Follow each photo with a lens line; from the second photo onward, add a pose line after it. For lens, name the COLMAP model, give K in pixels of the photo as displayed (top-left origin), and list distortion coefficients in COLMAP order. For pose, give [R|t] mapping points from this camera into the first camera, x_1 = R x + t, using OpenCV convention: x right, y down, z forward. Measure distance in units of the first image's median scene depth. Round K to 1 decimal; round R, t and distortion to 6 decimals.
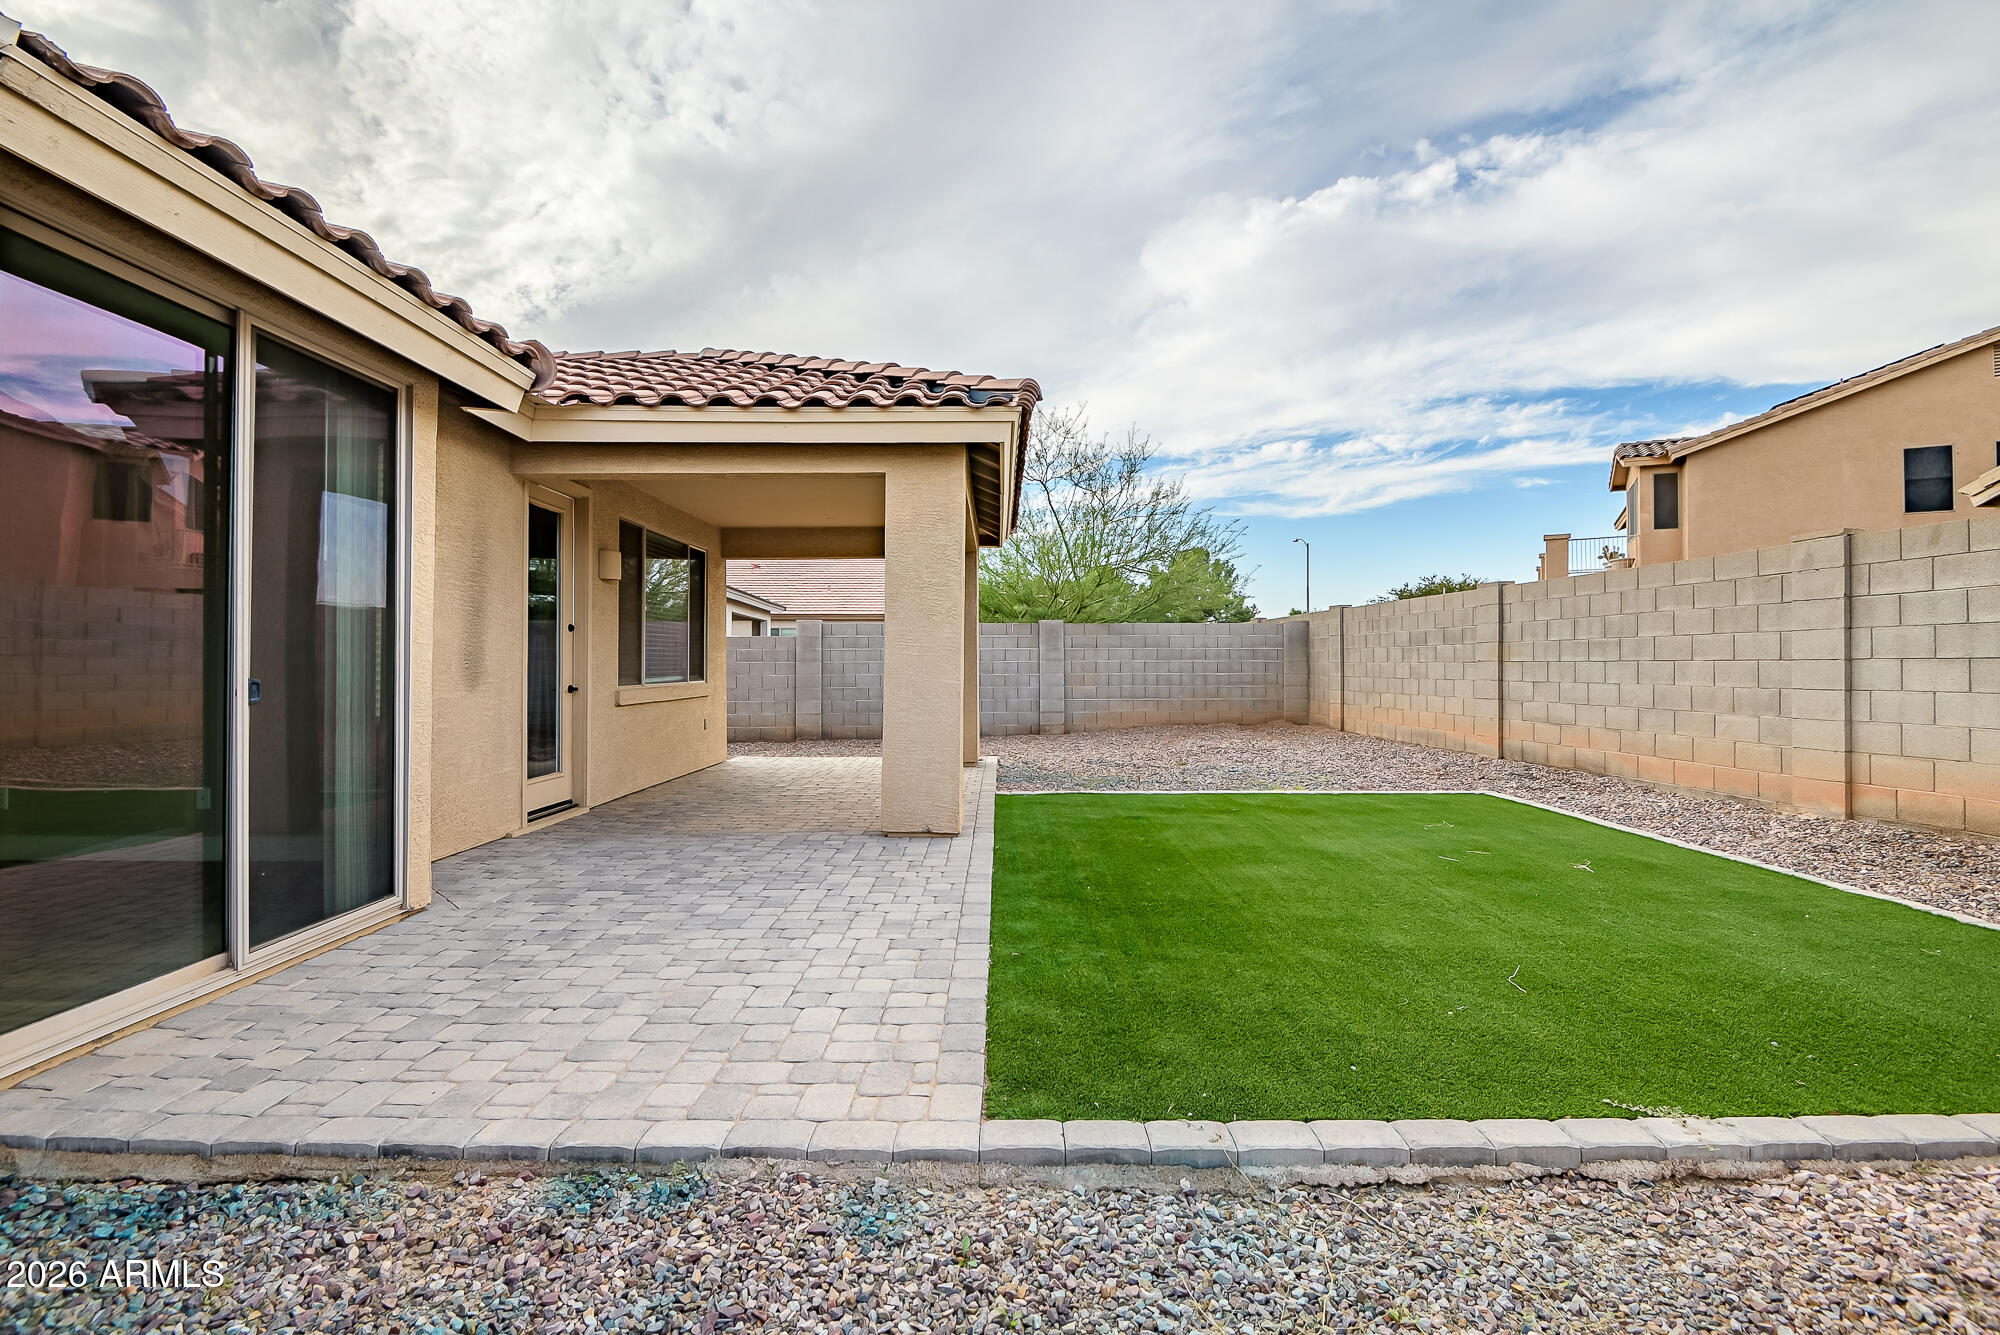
lens RADIAL K [[914.4, 0, 1002.5], [0, 914.4, 662.2], [0, 0, 1]] dist [0.012915, -0.022253]
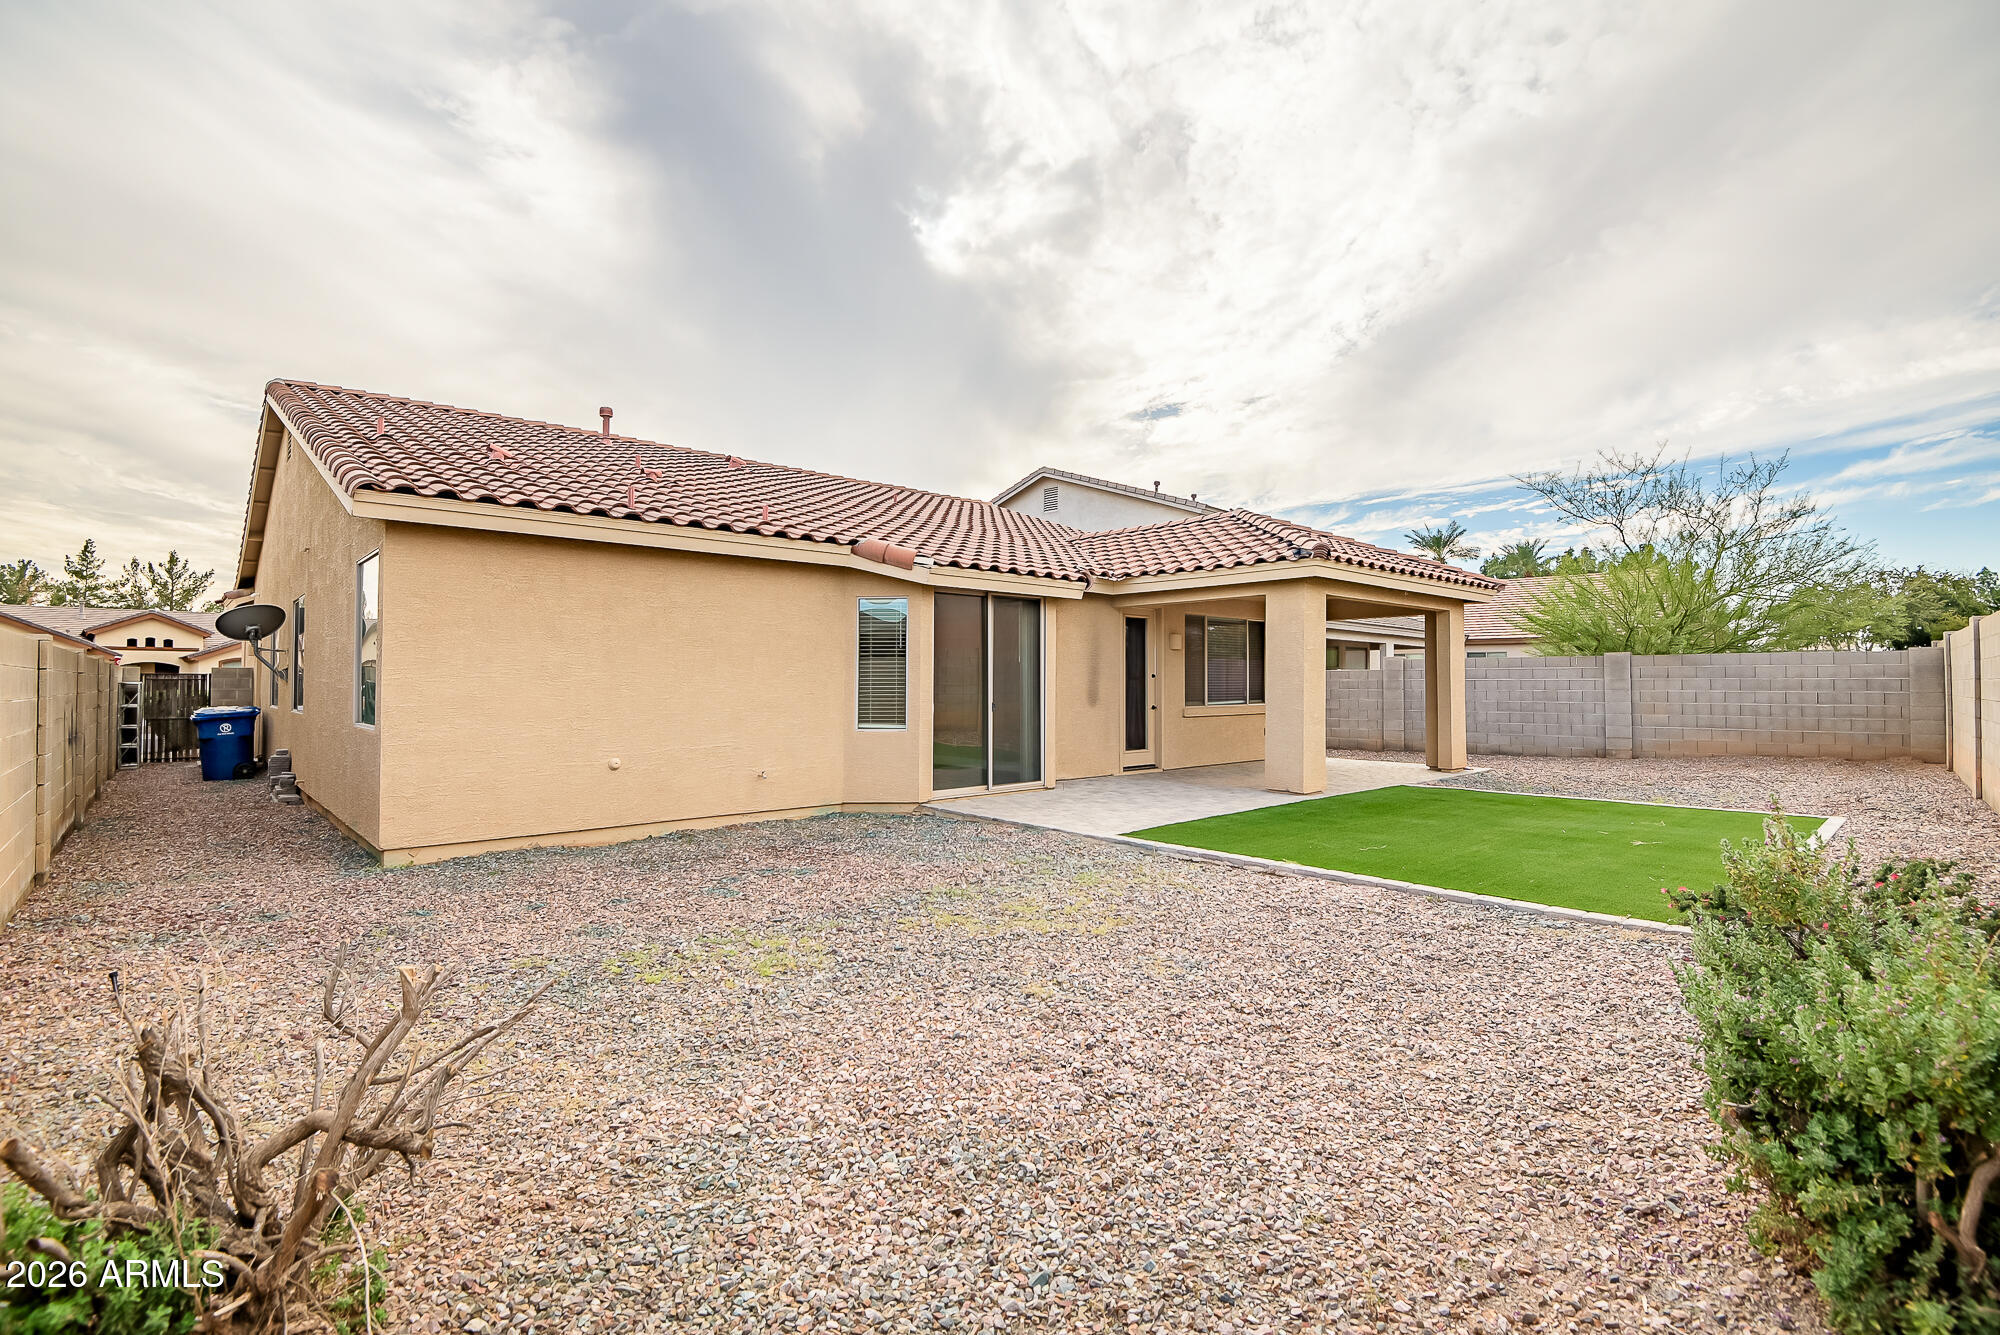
lens RADIAL K [[912.8, 0, 1000.0], [0, 912.8, 667.5], [0, 0, 1]] dist [0.004771, 0.000223]
pose [[0.673737, -0.011847, -0.738876, 0.365429], [0.001403, 0.999890, -0.014753, -0.013604], [0.738970, 0.008904, 0.673680, -0.269605]]
